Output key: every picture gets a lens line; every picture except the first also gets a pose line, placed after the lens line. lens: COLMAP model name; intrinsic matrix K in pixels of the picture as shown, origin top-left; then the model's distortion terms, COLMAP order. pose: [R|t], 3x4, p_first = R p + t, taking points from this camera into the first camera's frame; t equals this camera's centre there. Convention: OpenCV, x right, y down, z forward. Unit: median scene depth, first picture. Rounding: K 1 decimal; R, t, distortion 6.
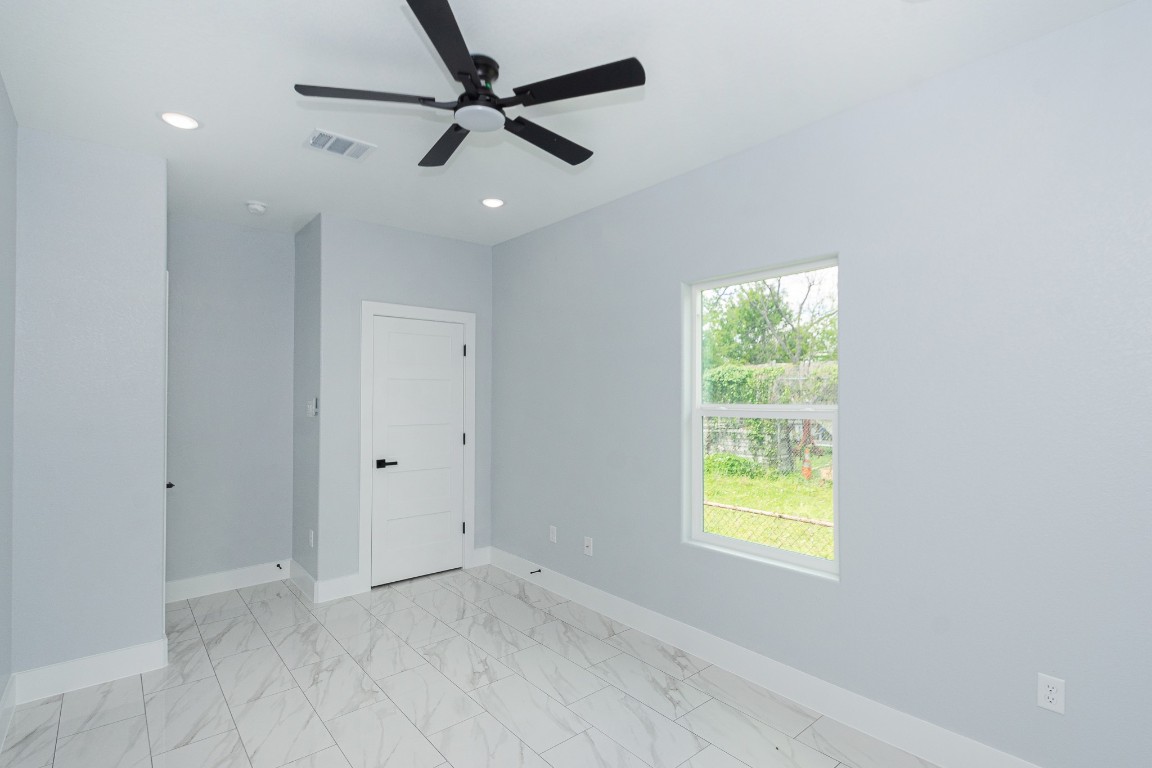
lens RADIAL K [[547.6, 0, 576.6], [0, 547.6, 388.3], [0, 0, 1]] dist [0.001162, -0.008512]
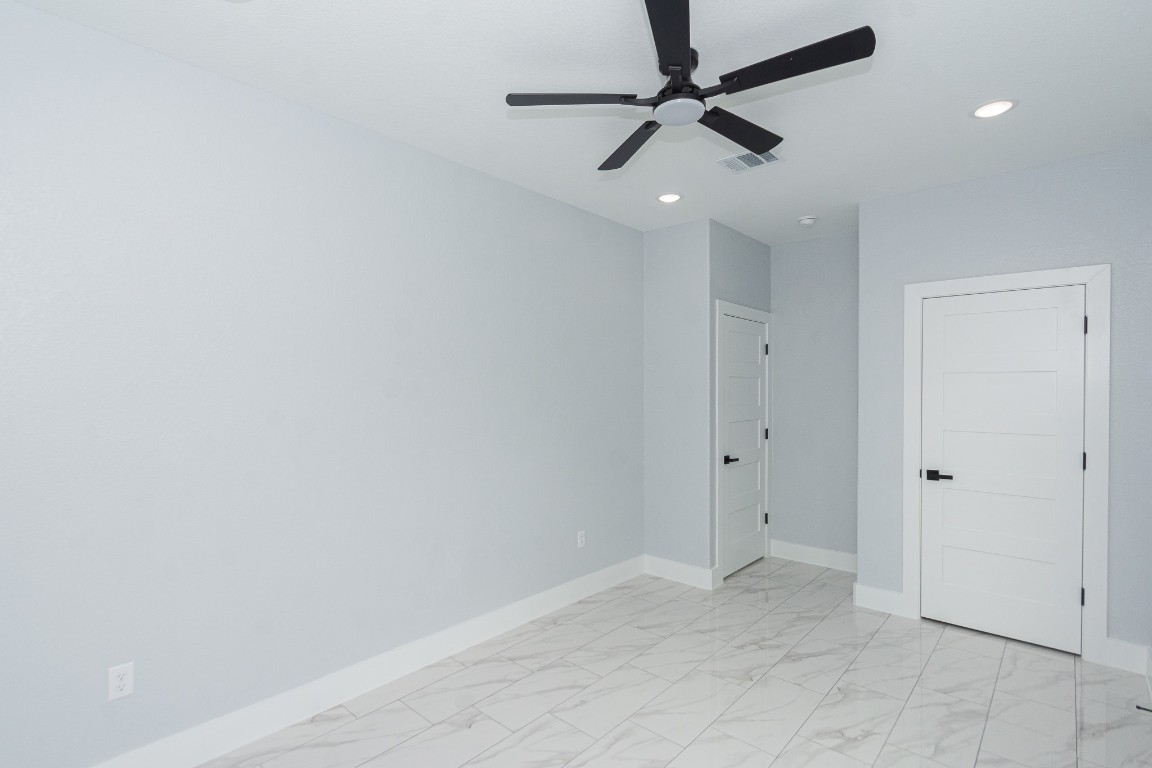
lens RADIAL K [[547.6, 0, 576.6], [0, 547.6, 388.3], [0, 0, 1]] dist [0.001162, -0.008512]
pose [[0.123704, 0.000199, -0.992319, 0.486082], [0.007845, 0.999969, 0.001178, 0.000309], [0.992288, -0.007931, 0.123699, 0.430527]]
